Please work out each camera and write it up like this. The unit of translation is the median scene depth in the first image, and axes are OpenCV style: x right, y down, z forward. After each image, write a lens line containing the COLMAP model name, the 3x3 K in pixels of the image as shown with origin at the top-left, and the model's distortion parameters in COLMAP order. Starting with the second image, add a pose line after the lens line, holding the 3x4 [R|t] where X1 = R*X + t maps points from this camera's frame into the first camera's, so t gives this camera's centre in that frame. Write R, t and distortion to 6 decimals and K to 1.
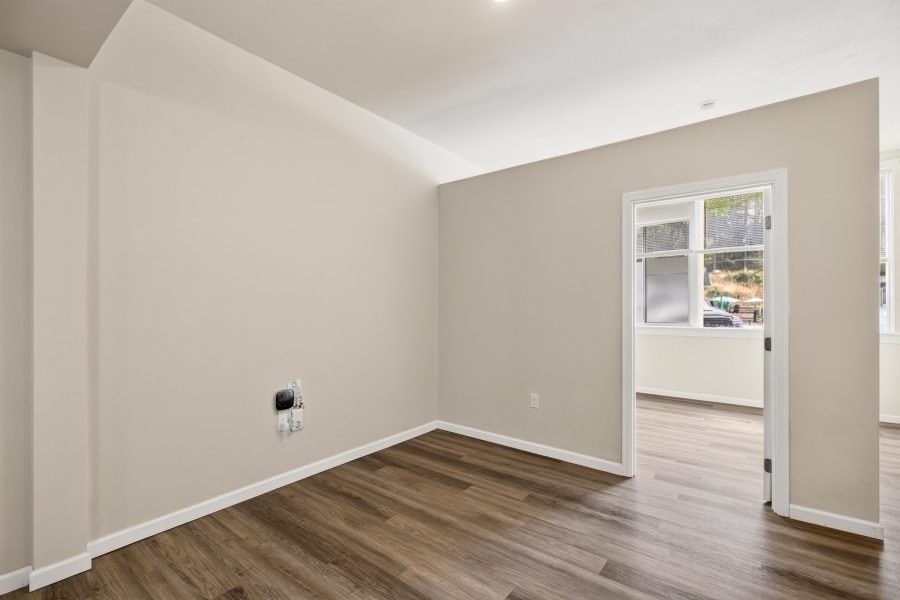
lens RADIAL K [[407.7, 0, 447.3], [0, 407.7, 296.4], [0, 0, 1]] dist [-0.007074, 0.000309]
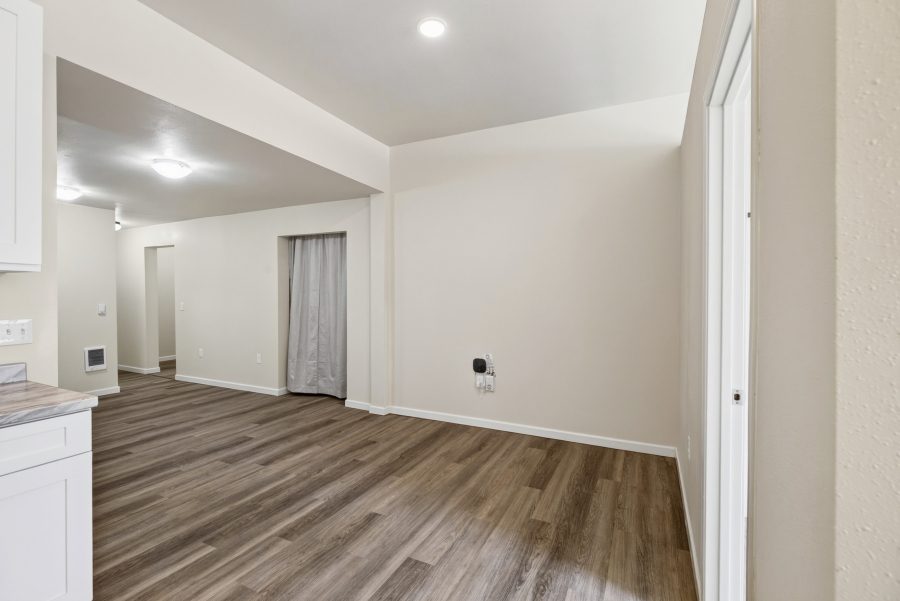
lens RADIAL K [[407.7, 0, 450.9], [0, 407.7, 299.2], [0, 0, 1]] dist [-0.007074, 0.000309]
pose [[0.216261, 0.007376, -0.976308, 0.982606], [0.008239, 0.999922, 0.009379, 0.008783], [0.976301, -0.010073, 0.216183, 0.618676]]
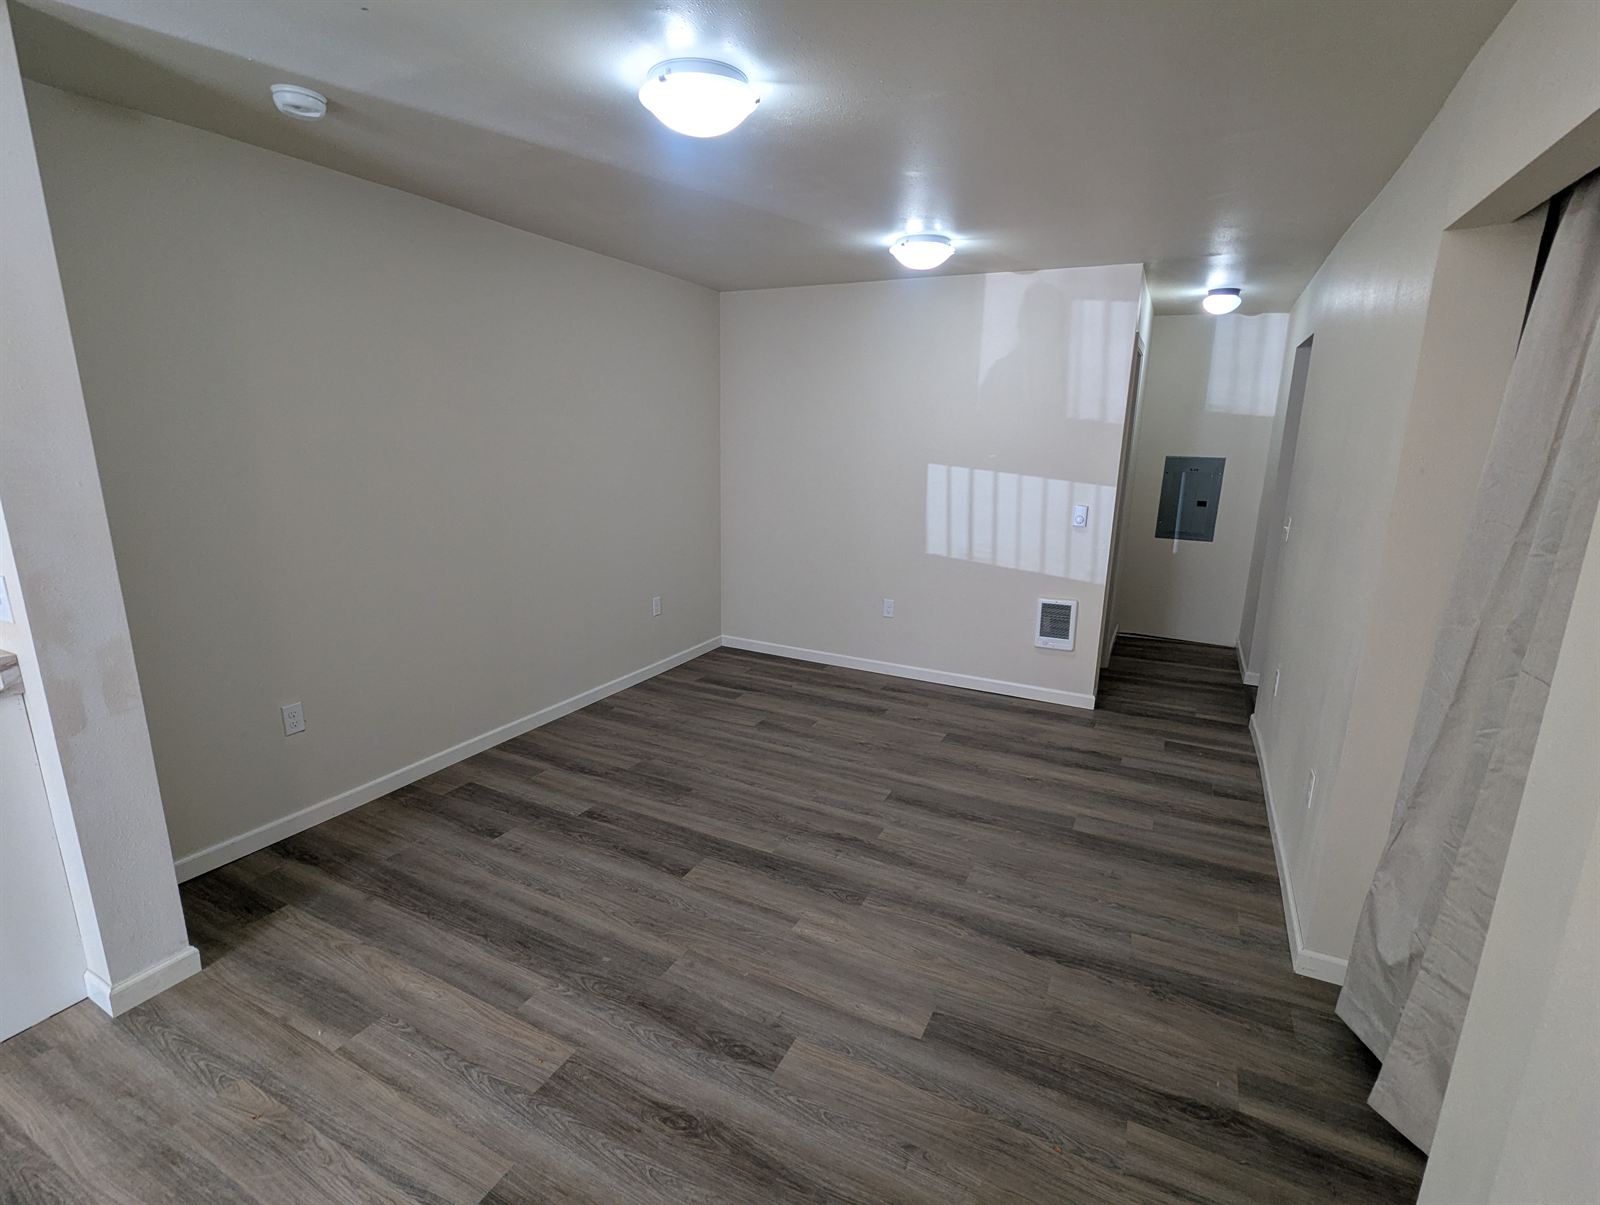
lens RADIAL K [[762.0, 0, 788.6], [0, 762.0, 600.3], [0, 0, 1]] dist [-0.000729, 0.002243]
pose [[-0.983283, 0.024069, -0.180485, -0.350832], [-0.015141, 0.976983, 0.212779, -0.090994], [0.181452, 0.211955, -0.960287, 0.845114]]
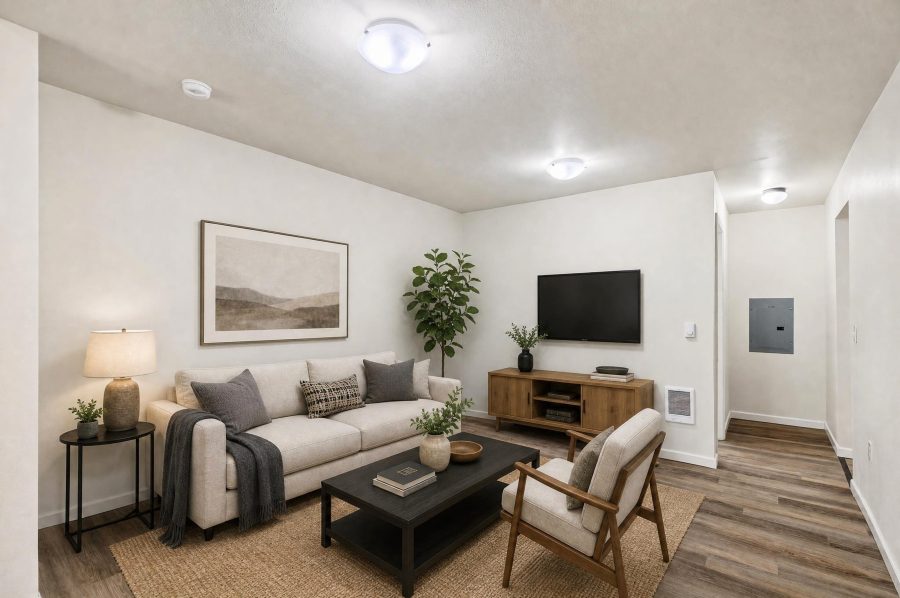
lens RADIAL K [[407.7, 0, 445.3], [0, 407.7, 301.5], [0, 0, 1]] dist [-0.007074, 0.000309]
pose [[-0.999957, -0.001379, 0.009166, -0.484776], [-0.001556, 0.999812, -0.019308, -0.001441], [-0.009137, -0.019322, -0.999772, 0.672171]]
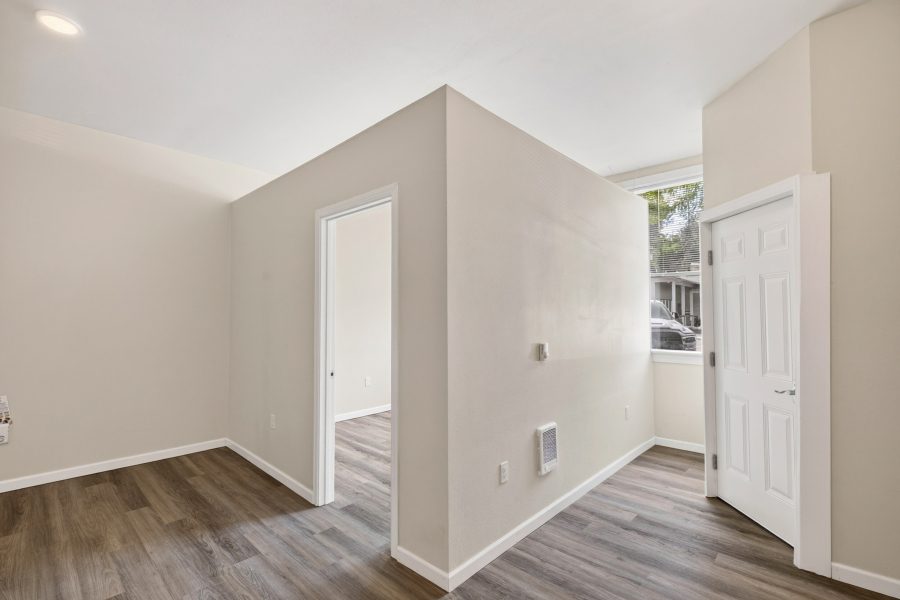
lens RADIAL K [[407.7, 0, 443.7], [0, 407.7, 302.7], [0, 0, 1]] dist [-0.007074, 0.000309]
pose [[0.995401, -0.001104, -0.095788, 0.918882], [-0.000366, 0.999883, -0.015322, -0.020896], [0.095793, 0.015286, 0.995284, 0.075188]]
